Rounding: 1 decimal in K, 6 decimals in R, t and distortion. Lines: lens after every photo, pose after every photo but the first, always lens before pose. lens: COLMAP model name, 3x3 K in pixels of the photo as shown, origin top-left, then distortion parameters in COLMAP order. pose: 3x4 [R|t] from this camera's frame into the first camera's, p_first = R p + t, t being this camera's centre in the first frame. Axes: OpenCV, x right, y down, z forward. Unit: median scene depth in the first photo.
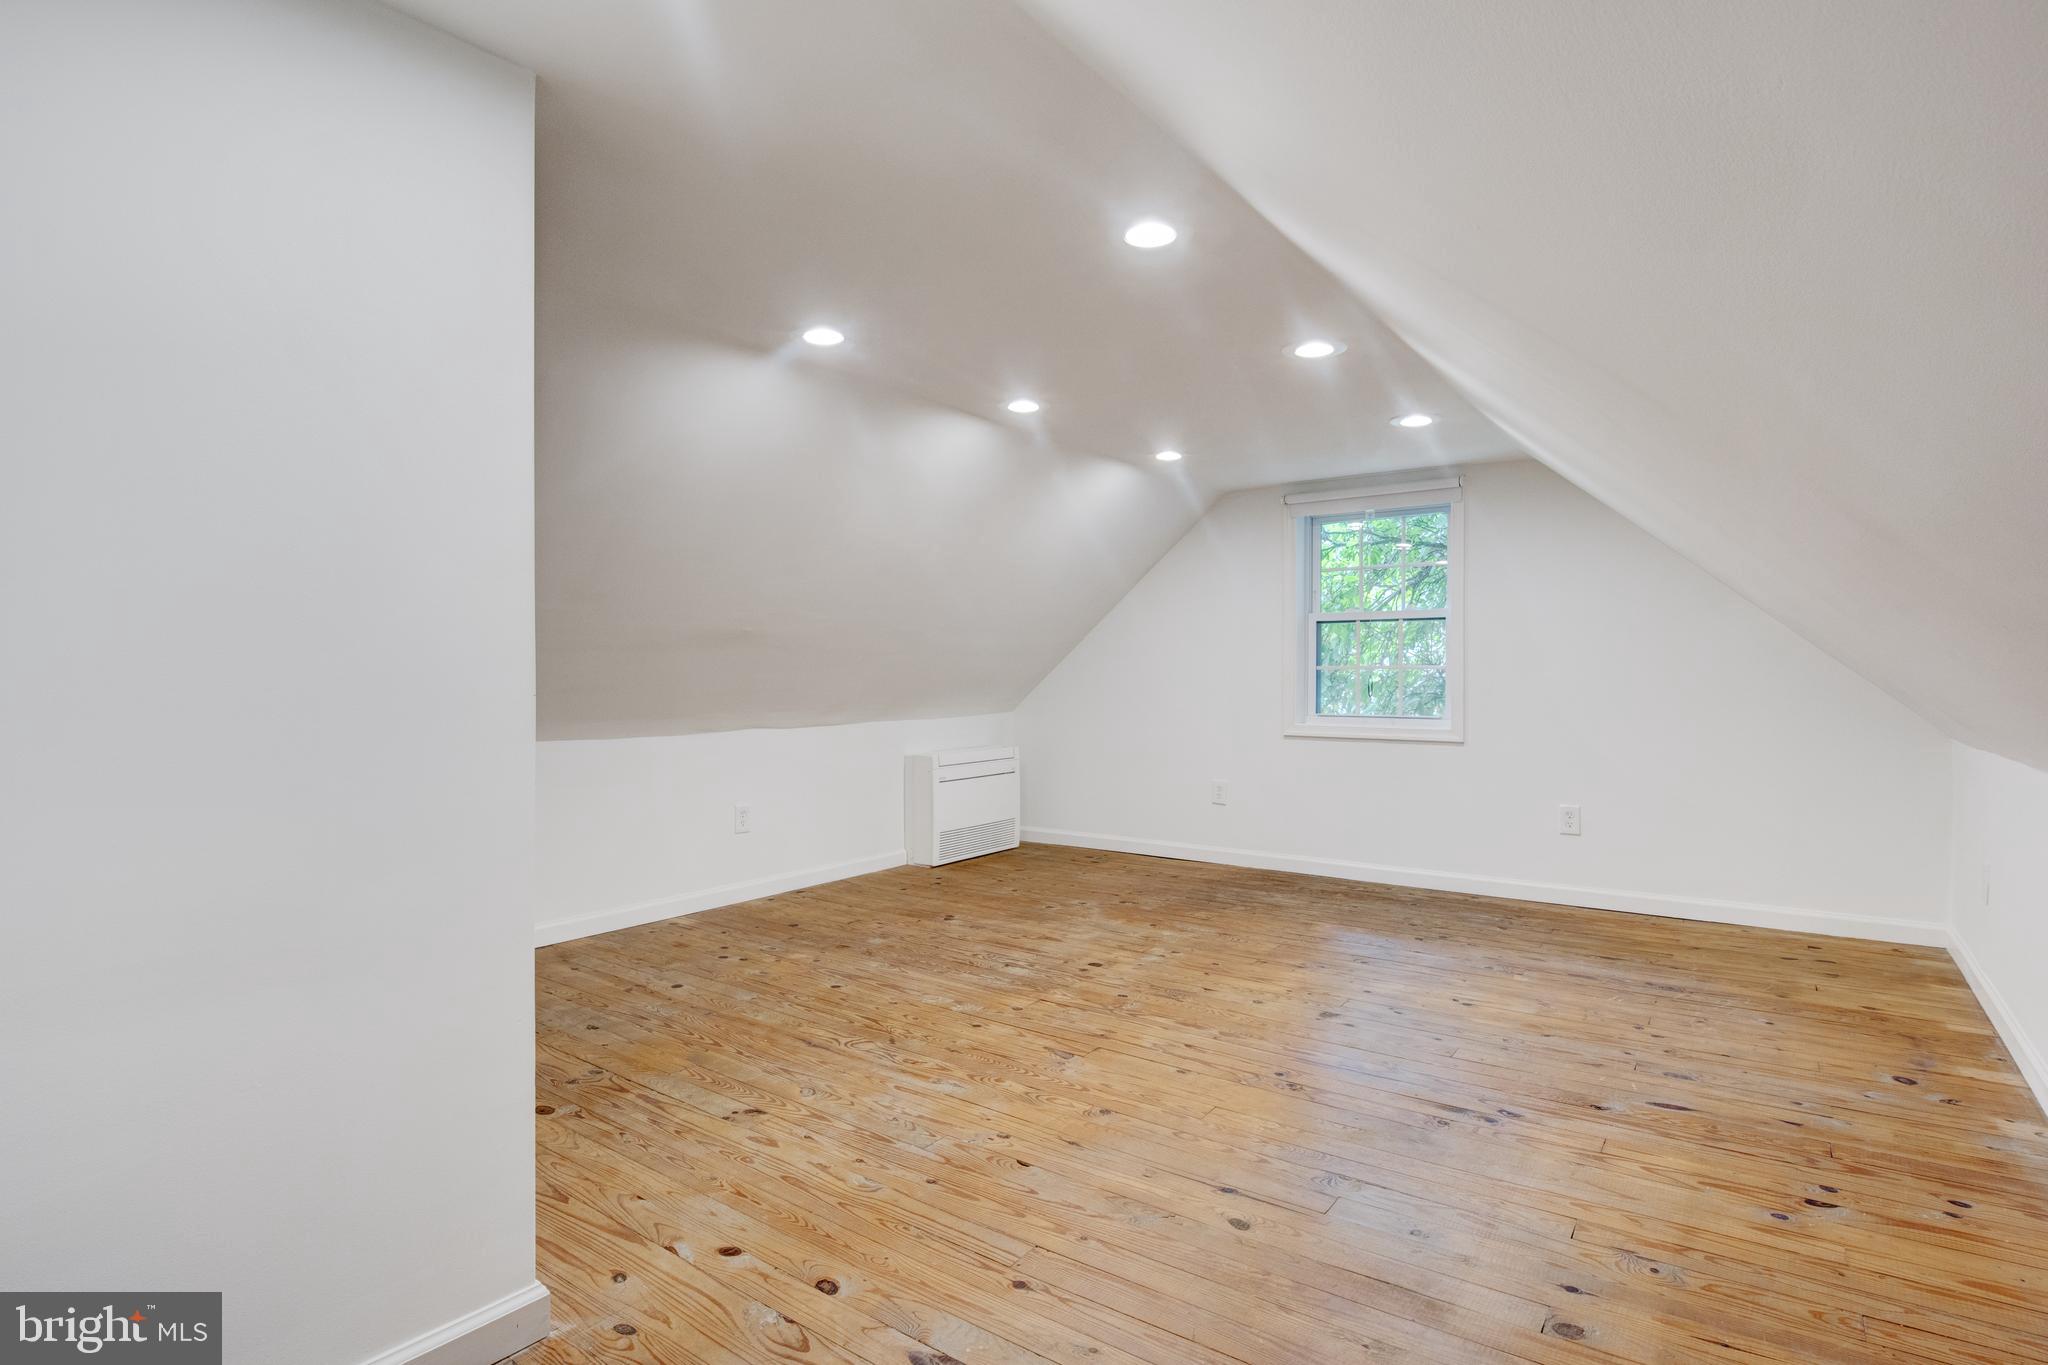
lens RADIAL K [[1060.9, 0, 1021.0], [0, 1060.9, 680.8], [0, 0, 1]] dist [-0.006140, -0.001678]
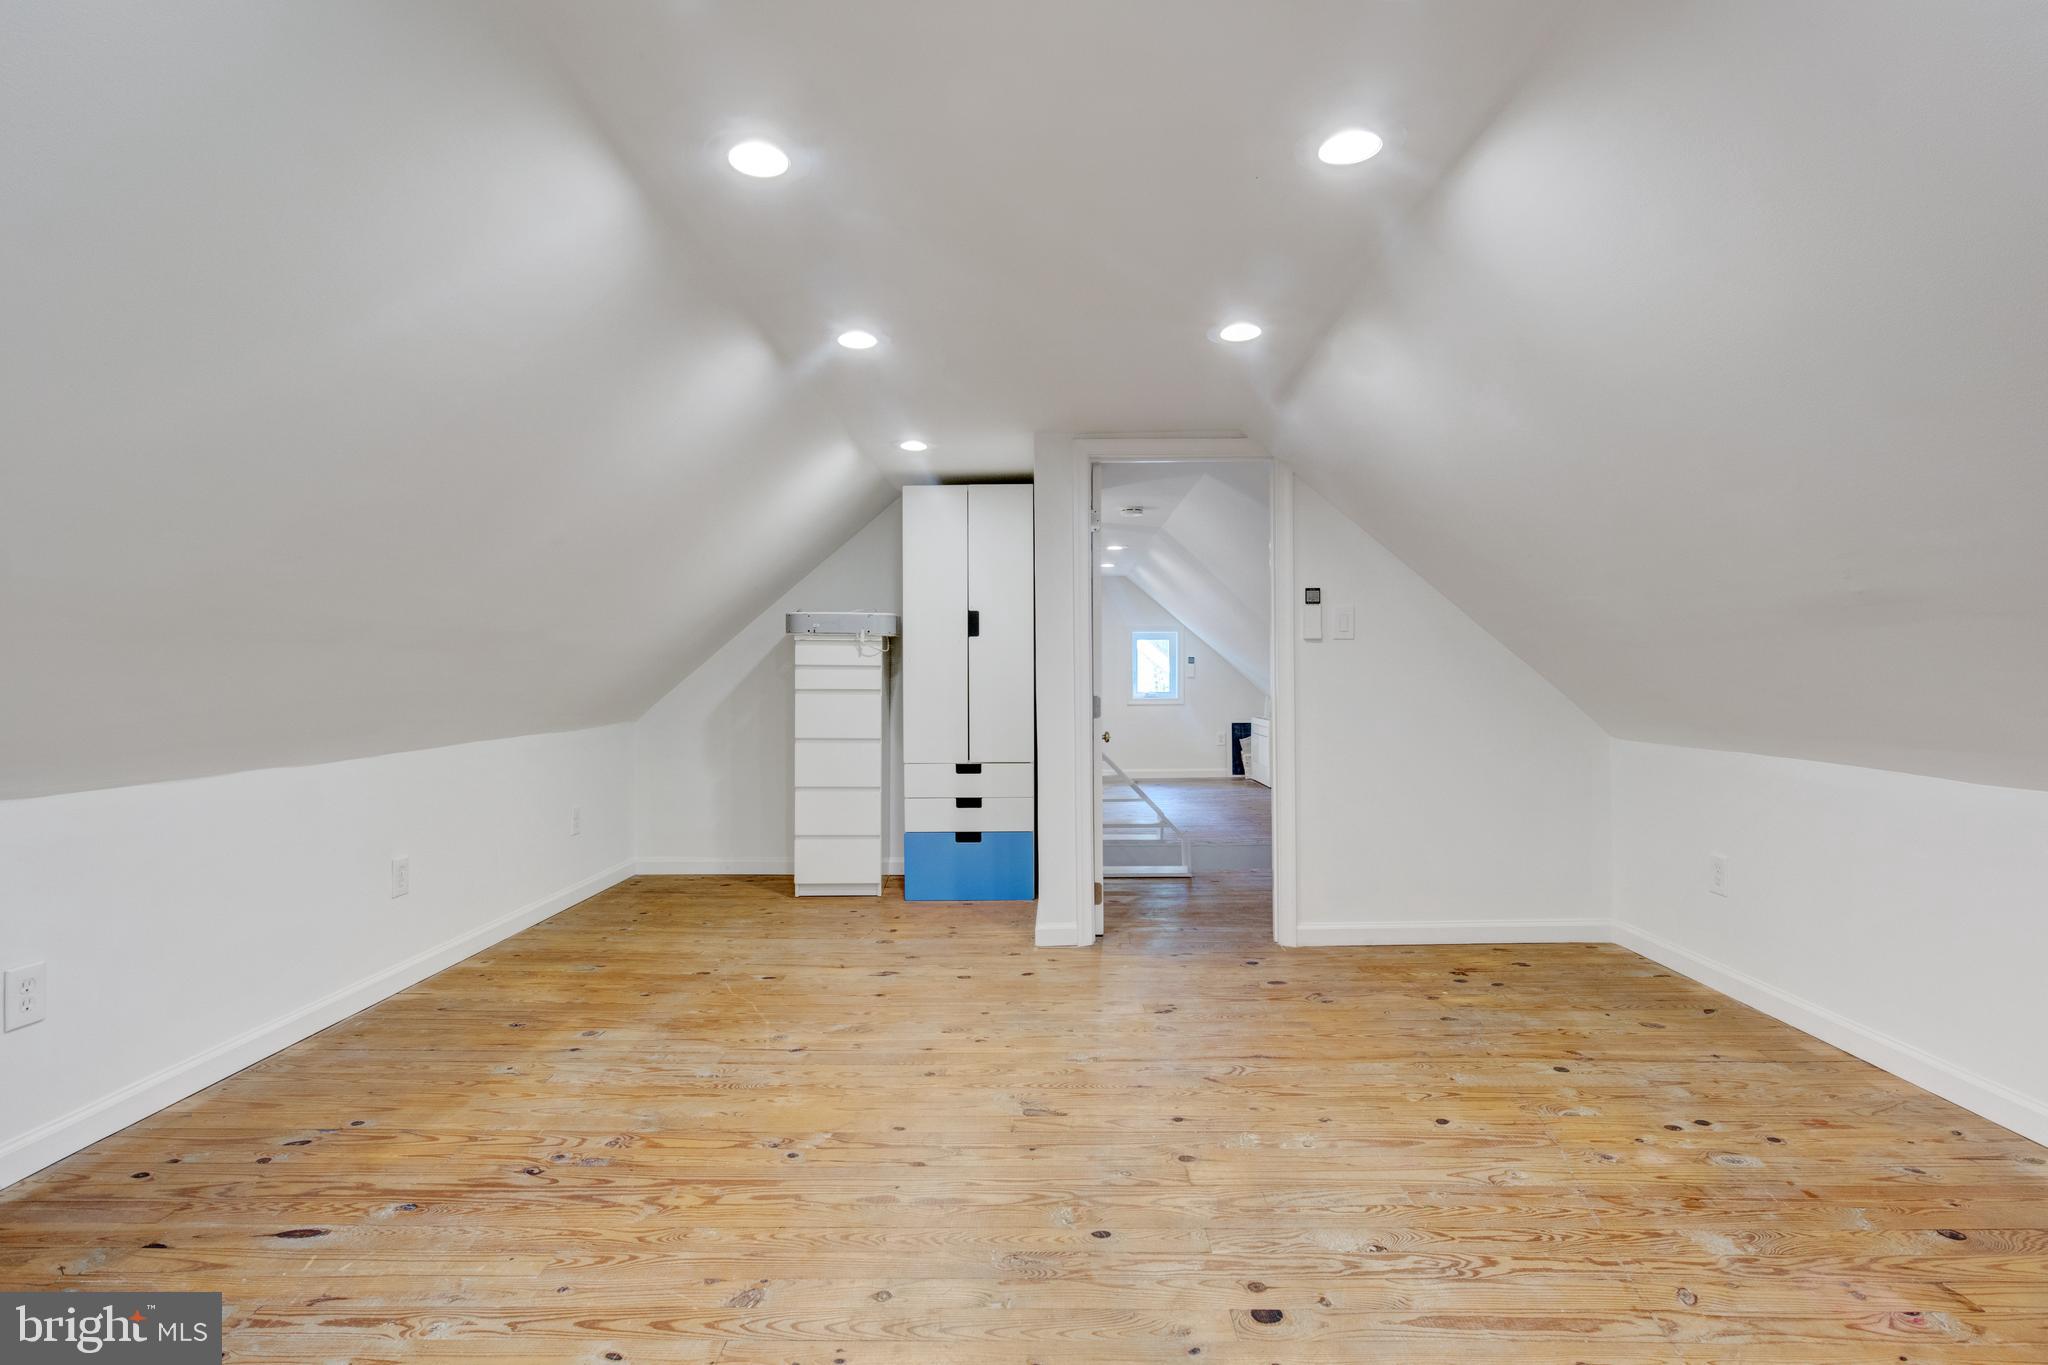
lens RADIAL K [[1060.9, 0, 1026.2], [0, 1060.9, 676.2], [0, 0, 1]] dist [-0.006140, -0.001678]
pose [[-0.829306, 0.007218, -0.558748, 0.486629], [0.002011, 0.999949, 0.009934, -0.013890], [0.558791, 0.007114, -0.829278, 1.572179]]
